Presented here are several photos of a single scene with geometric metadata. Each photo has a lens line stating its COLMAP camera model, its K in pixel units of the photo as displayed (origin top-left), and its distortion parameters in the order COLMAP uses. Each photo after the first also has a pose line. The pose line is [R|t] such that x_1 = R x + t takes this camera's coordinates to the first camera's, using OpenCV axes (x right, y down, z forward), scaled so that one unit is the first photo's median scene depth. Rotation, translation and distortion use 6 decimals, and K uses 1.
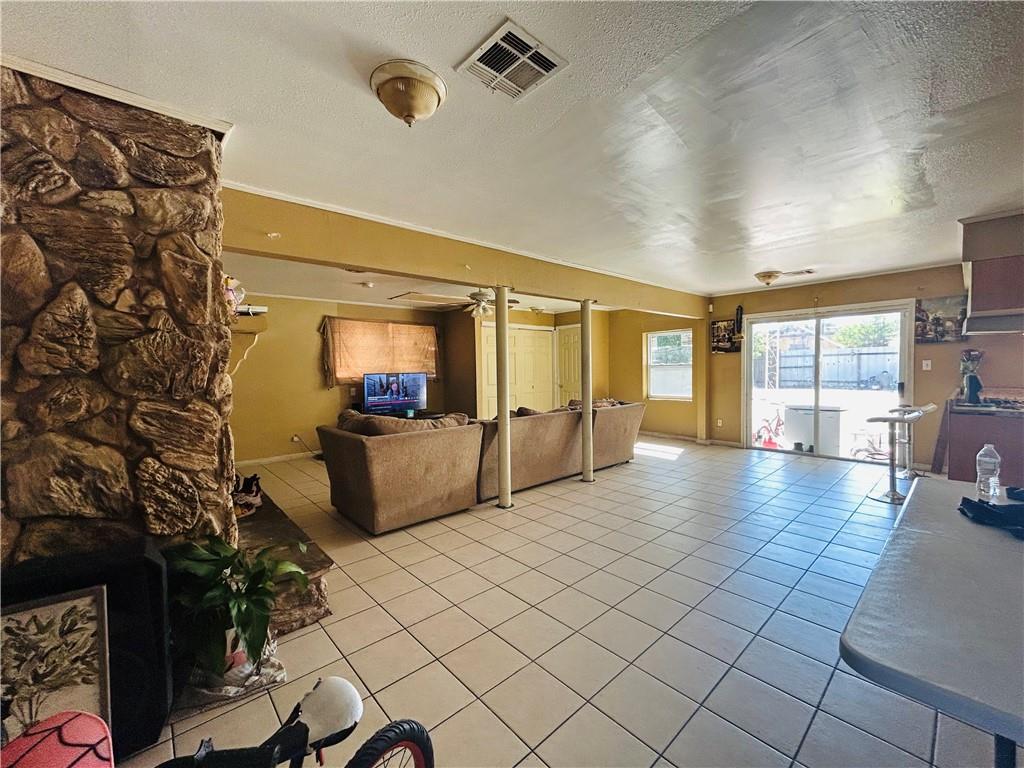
lens RADIAL K [[416.5, 0, 510.4], [0, 416.5, 385.7], [0, 0, 1]] dist [-0.000099, 0.000428]
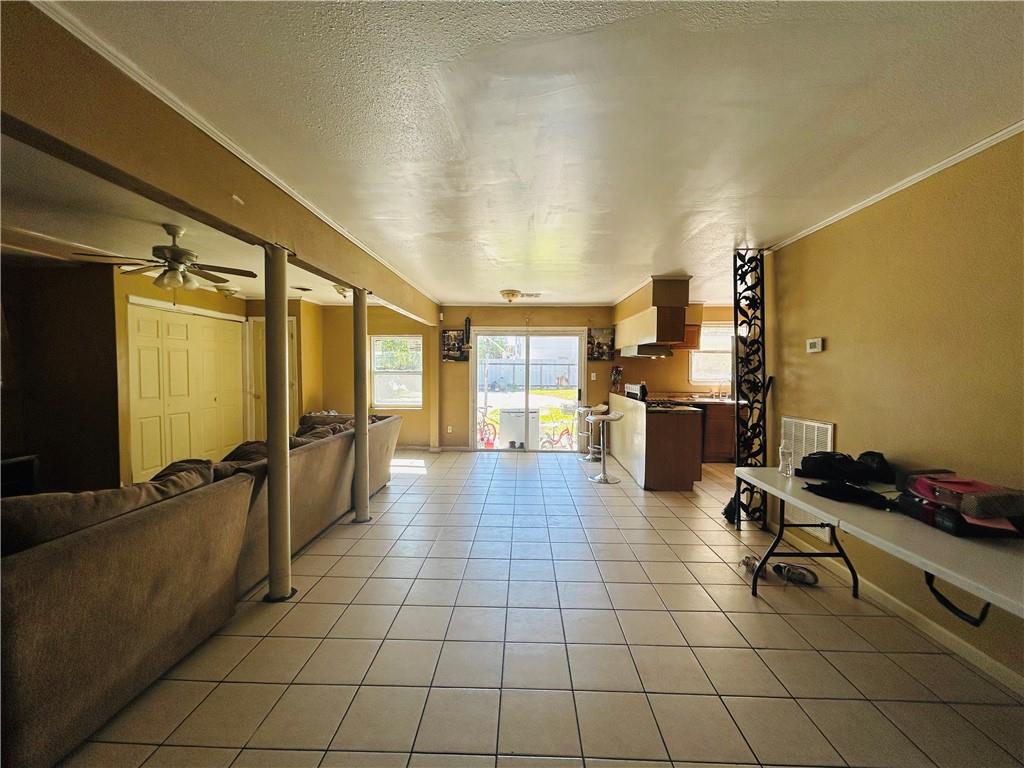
lens RADIAL K [[416.5, 0, 510.4], [0, 416.5, 385.7], [0, 0, 1]] dist [-0.000099, 0.000428]
pose [[0.688099, -0.007436, 0.725579, -0.144326], [0.012722, 0.999917, -0.001818, -0.015103], [-0.725505, 0.010482, 0.688137, 0.194880]]
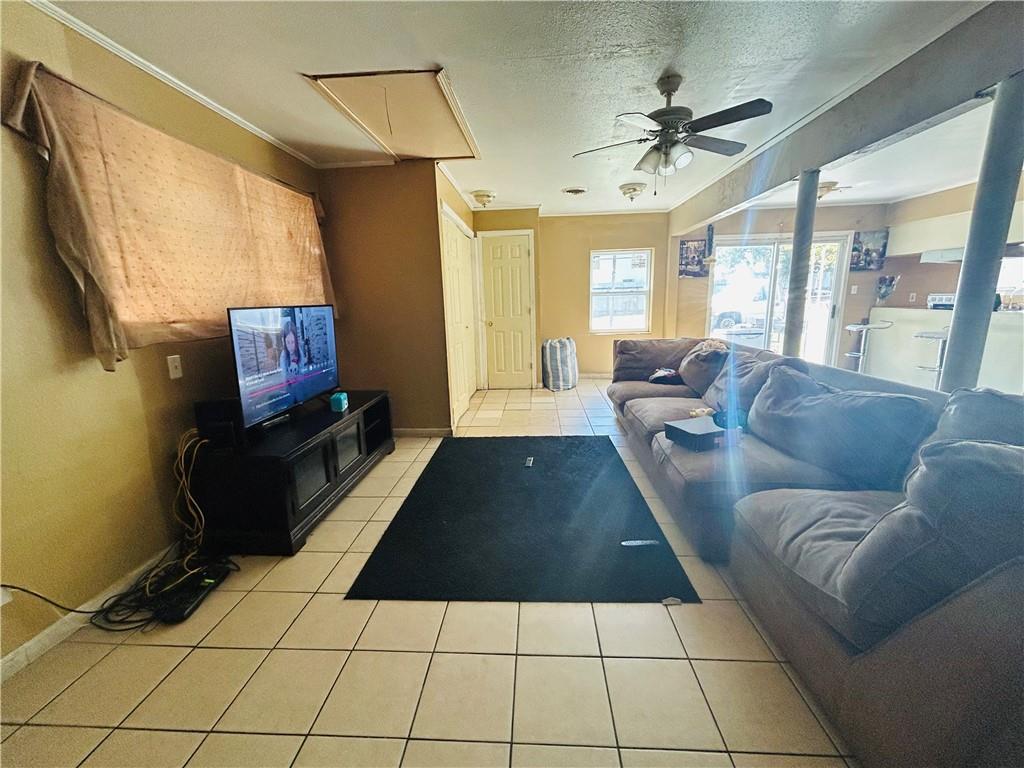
lens RADIAL K [[416.5, 0, 510.4], [0, 416.5, 385.7], [0, 0, 1]] dist [-0.000099, 0.000428]
pose [[0.711268, -0.146200, 0.687549, -0.441651], [0.043359, 0.985394, 0.164679, -0.013264], [-0.701582, -0.087320, 0.707218, 0.632919]]
